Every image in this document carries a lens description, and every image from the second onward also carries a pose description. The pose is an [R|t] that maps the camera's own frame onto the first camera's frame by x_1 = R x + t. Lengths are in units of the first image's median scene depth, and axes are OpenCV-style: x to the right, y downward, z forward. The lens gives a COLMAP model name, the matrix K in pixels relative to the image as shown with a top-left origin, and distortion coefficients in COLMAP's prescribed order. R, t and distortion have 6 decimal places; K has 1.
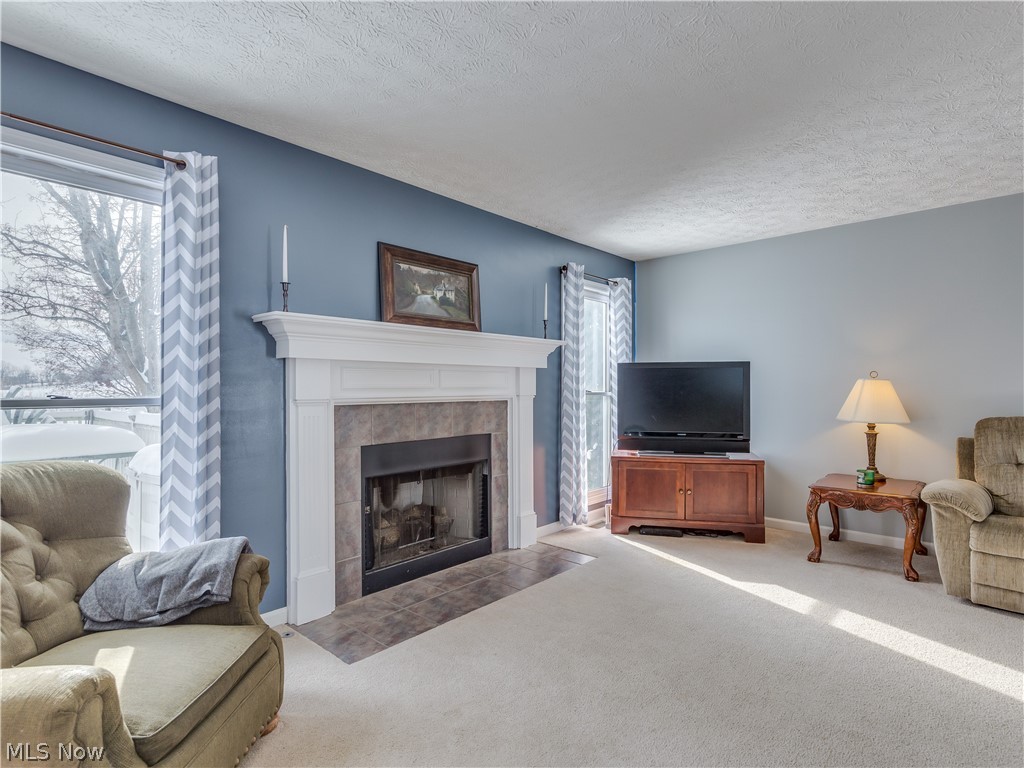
lens RADIAL K [[523.6, 0, 512.0], [0, 523.6, 384.0], [0, 0, 1]] dist [0.000522, -0.000082]
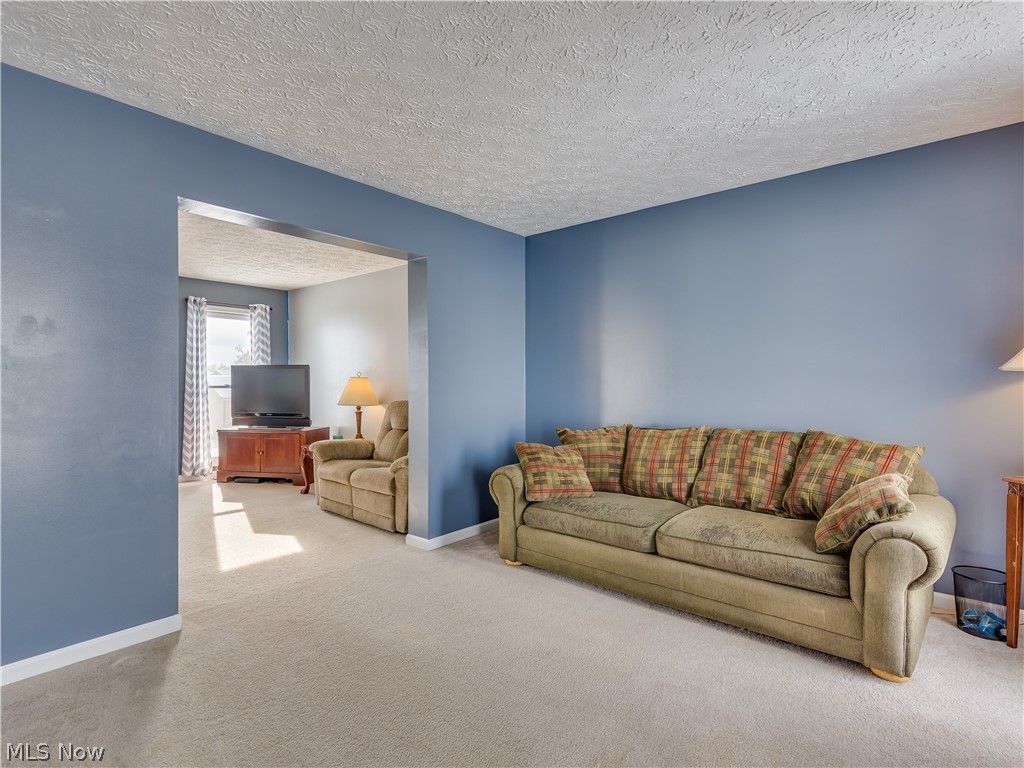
lens RADIAL K [[523.6, 0, 512.0], [0, 523.6, 384.0], [0, 0, 1]] dist [0.000522, -0.000082]
pose [[0.999825, -0.000754, 0.018713, 1.279220], [0.000610, 0.999970, 0.007704, 0.001086], [-0.018719, -0.007691, 0.999795, -0.611777]]
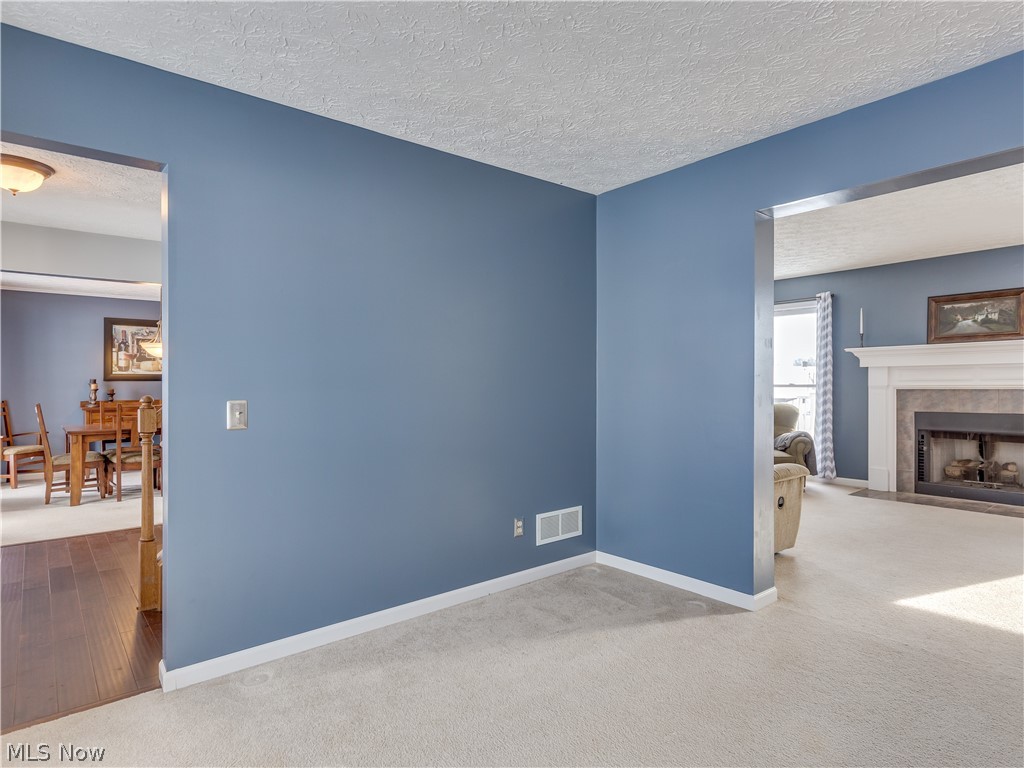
lens RADIAL K [[587.4, 0, 512.0], [0, 587.4, 384.0], [0, 0, 1]] dist [-0.003047, -0.001331]
pose [[-0.151924, 0.003122, -0.988387, 1.772758], [0.011295, 0.999935, 0.001423, 0.001922], [0.988328, -0.010948, -0.151949, -0.078462]]
